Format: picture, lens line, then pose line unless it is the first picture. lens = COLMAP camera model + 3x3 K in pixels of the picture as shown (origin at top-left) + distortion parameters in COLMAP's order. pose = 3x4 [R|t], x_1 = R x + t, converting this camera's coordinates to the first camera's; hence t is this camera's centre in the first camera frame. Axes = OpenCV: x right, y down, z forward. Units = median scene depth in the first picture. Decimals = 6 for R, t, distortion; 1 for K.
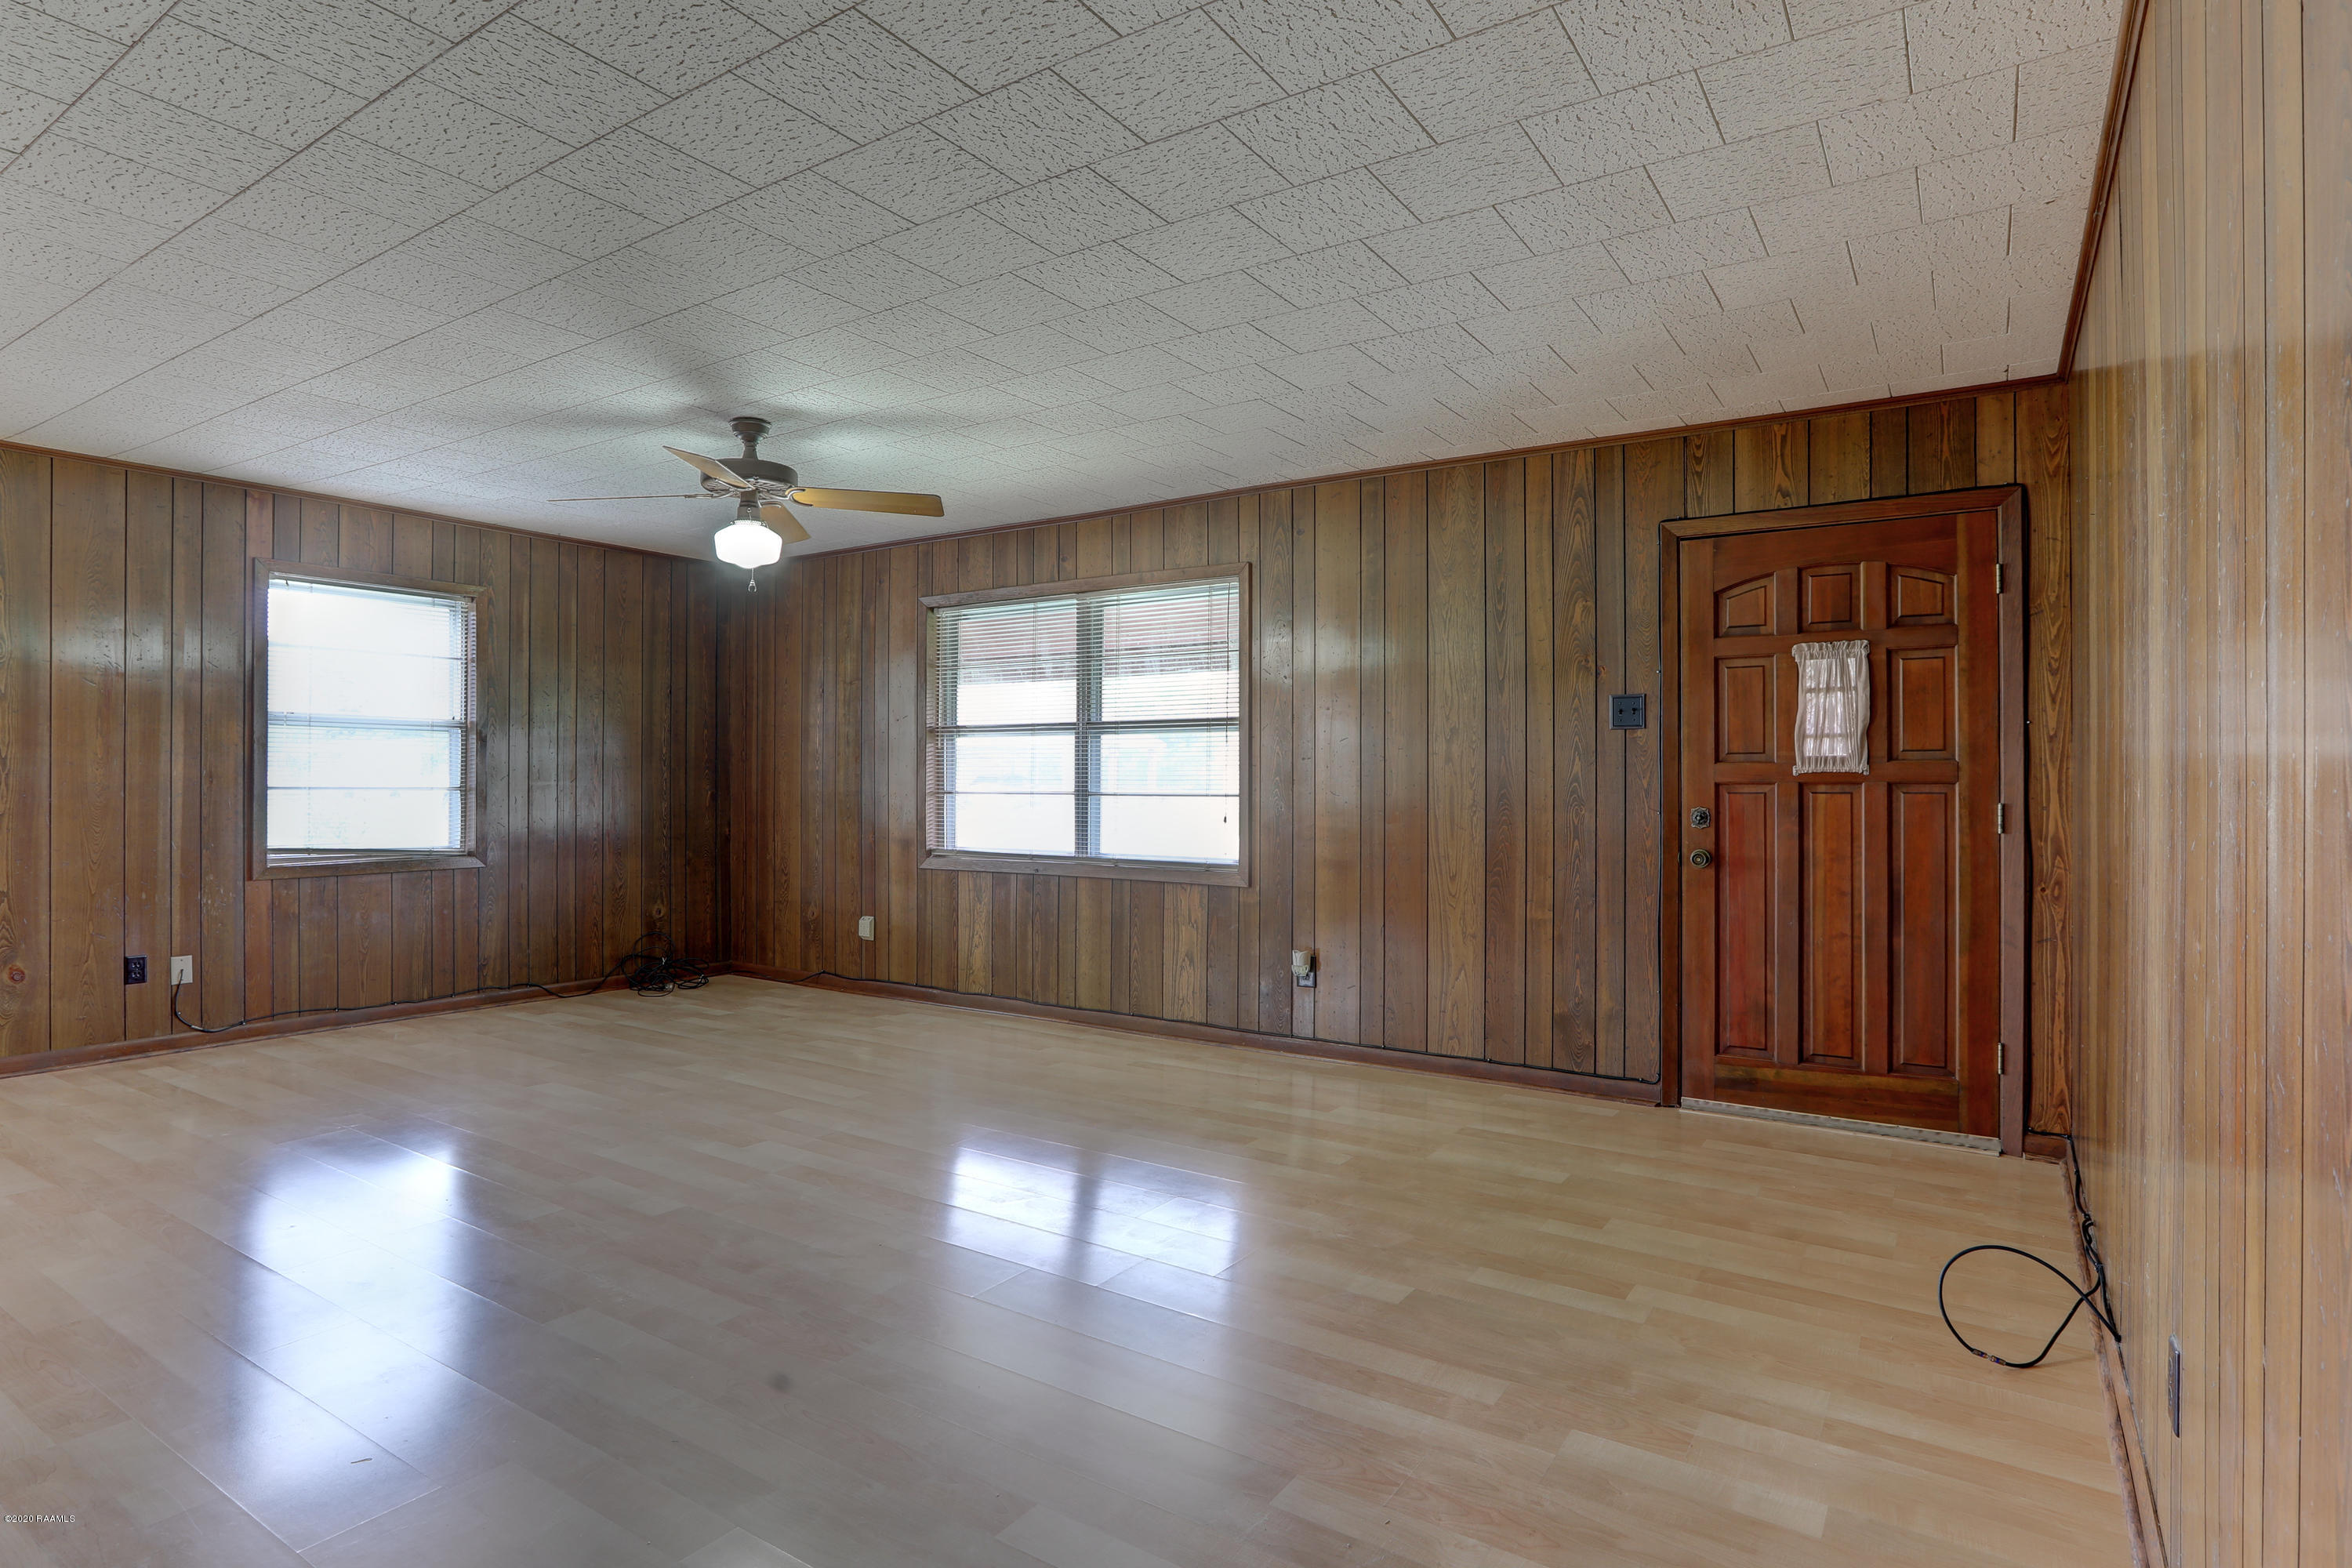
lens RADIAL K [[1217.5, 0, 1186.7], [0, 1217.5, 766.0], [0, 0, 1]] dist [-0.002658, -0.000560]
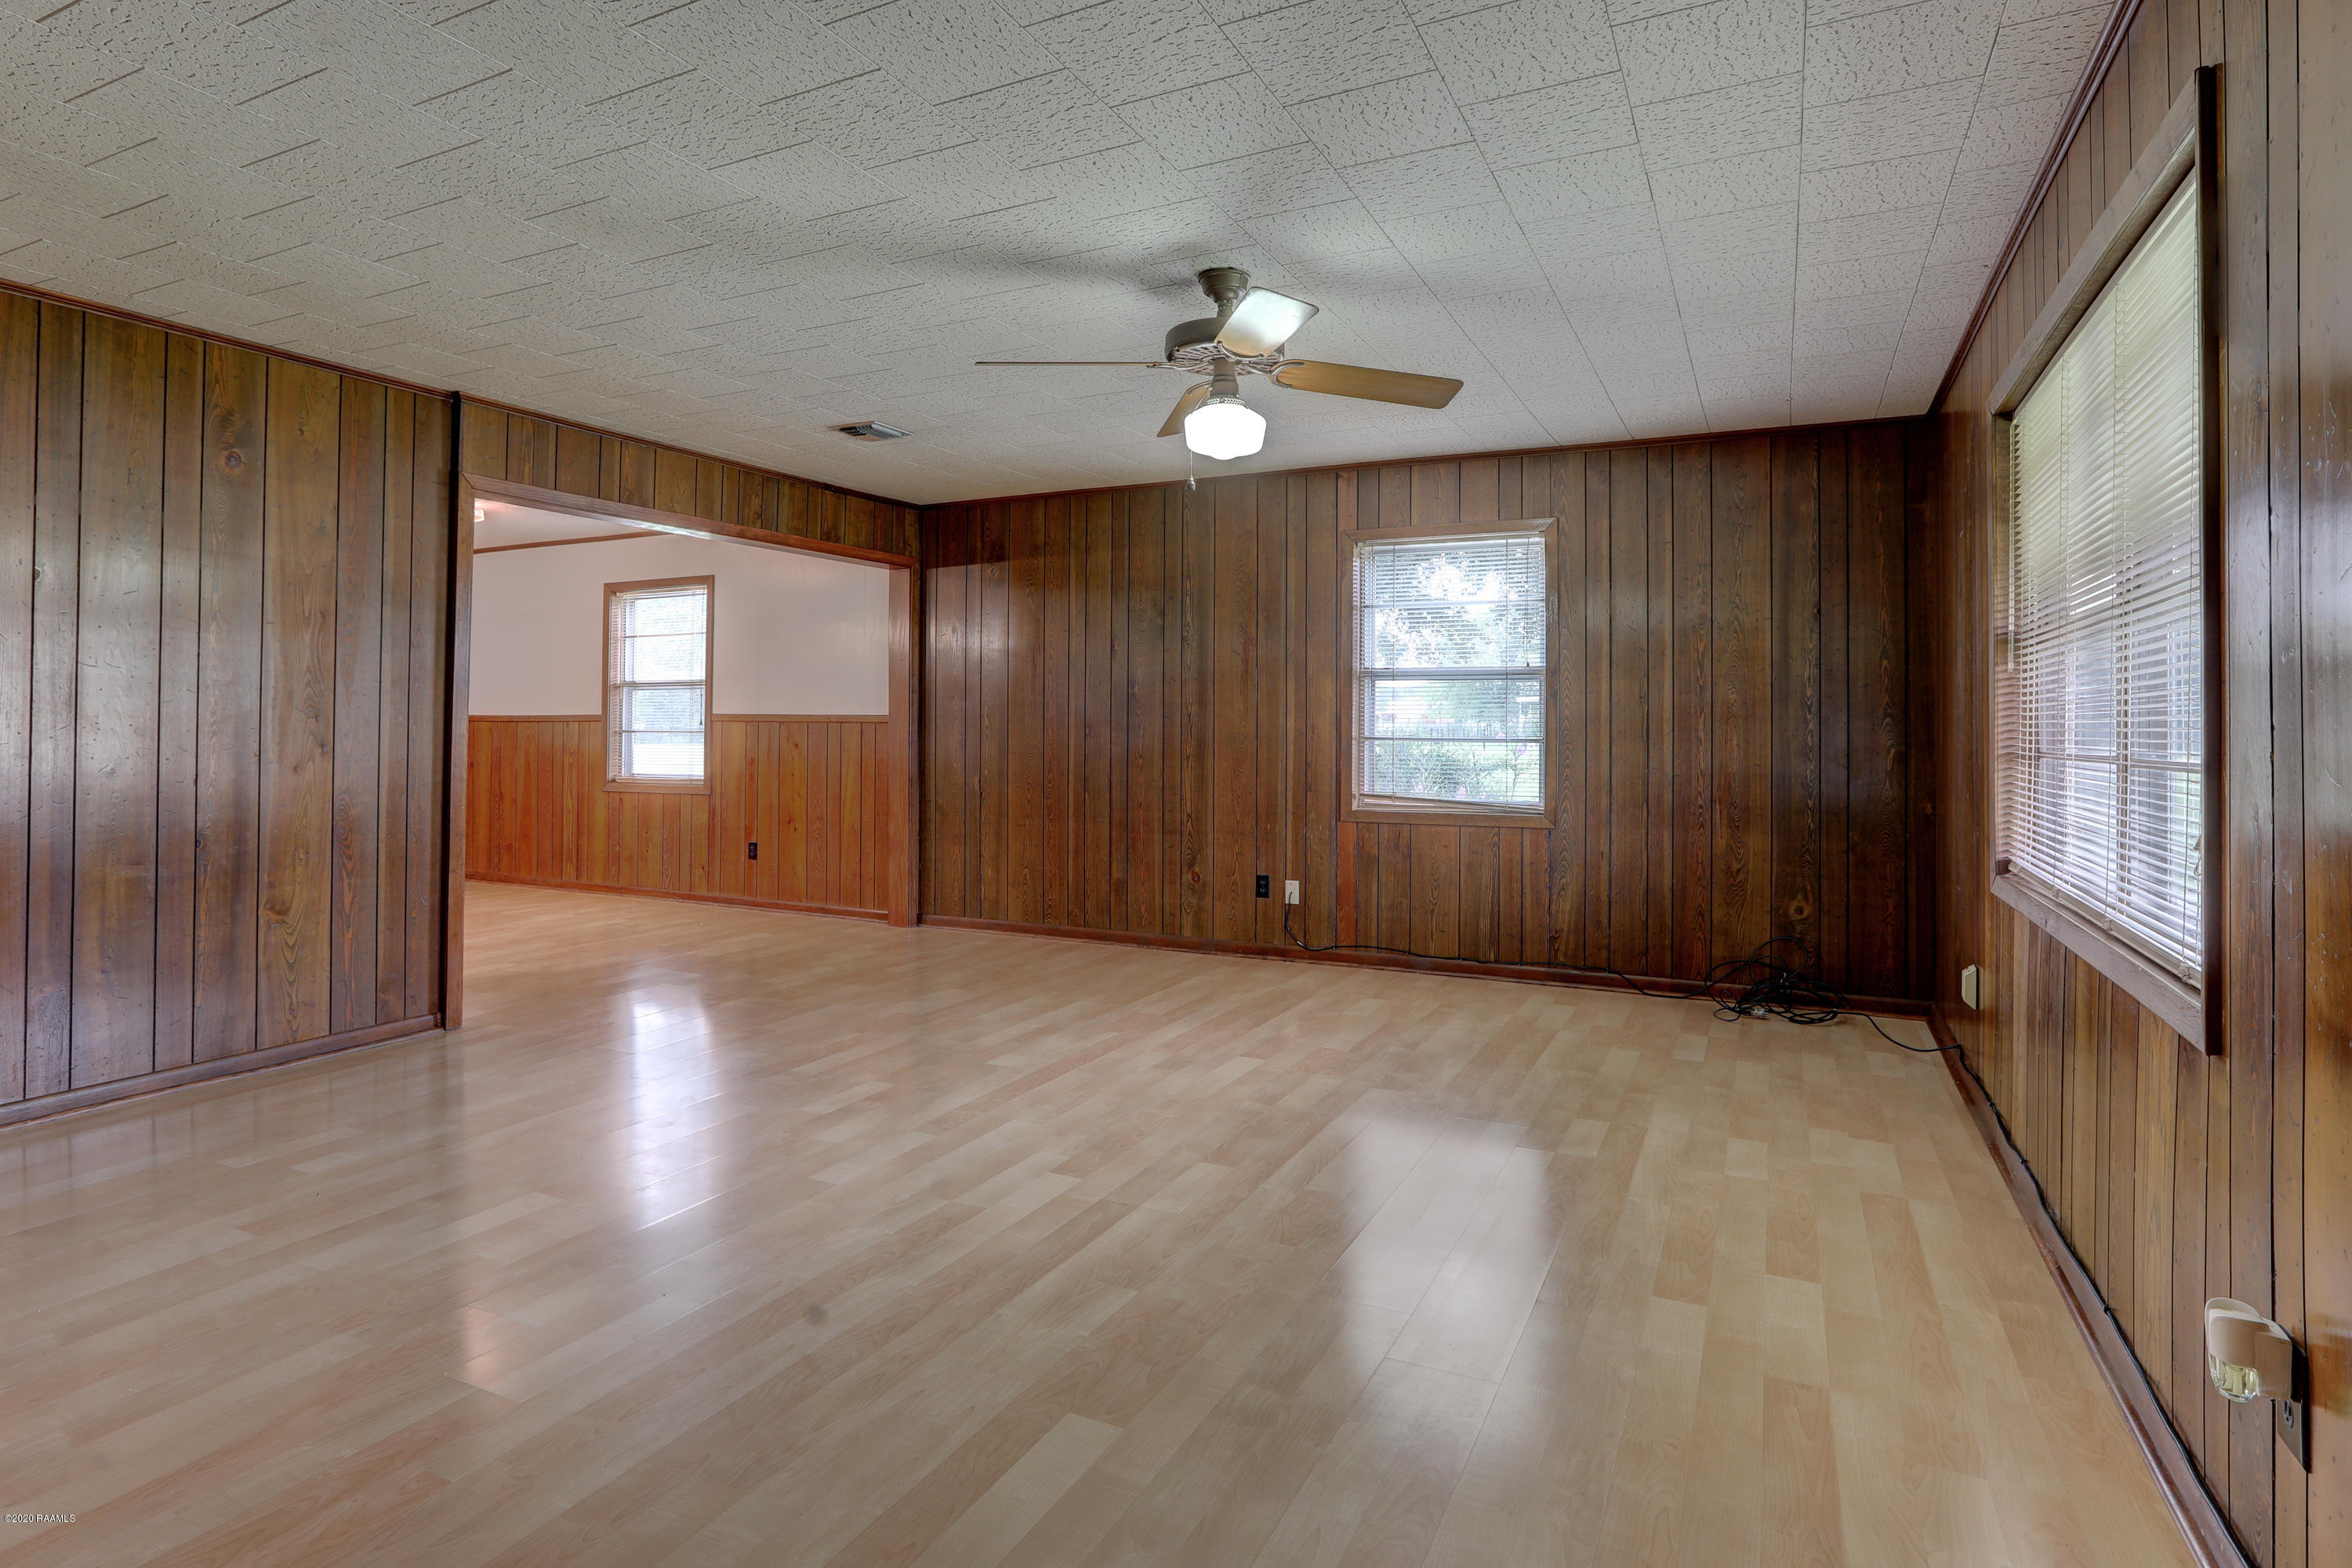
lens RADIAL K [[1259.4, 0, 1183.5], [0, 1259.4, 719.6], [0, 0, 1]] dist [-0.002727, -0.000308]
pose [[0.150656, -0.011773, -0.988516, 0.340083], [0.006636, 0.999919, -0.010897, 0.012538], [0.988564, -0.004918, 0.150722, 0.664644]]
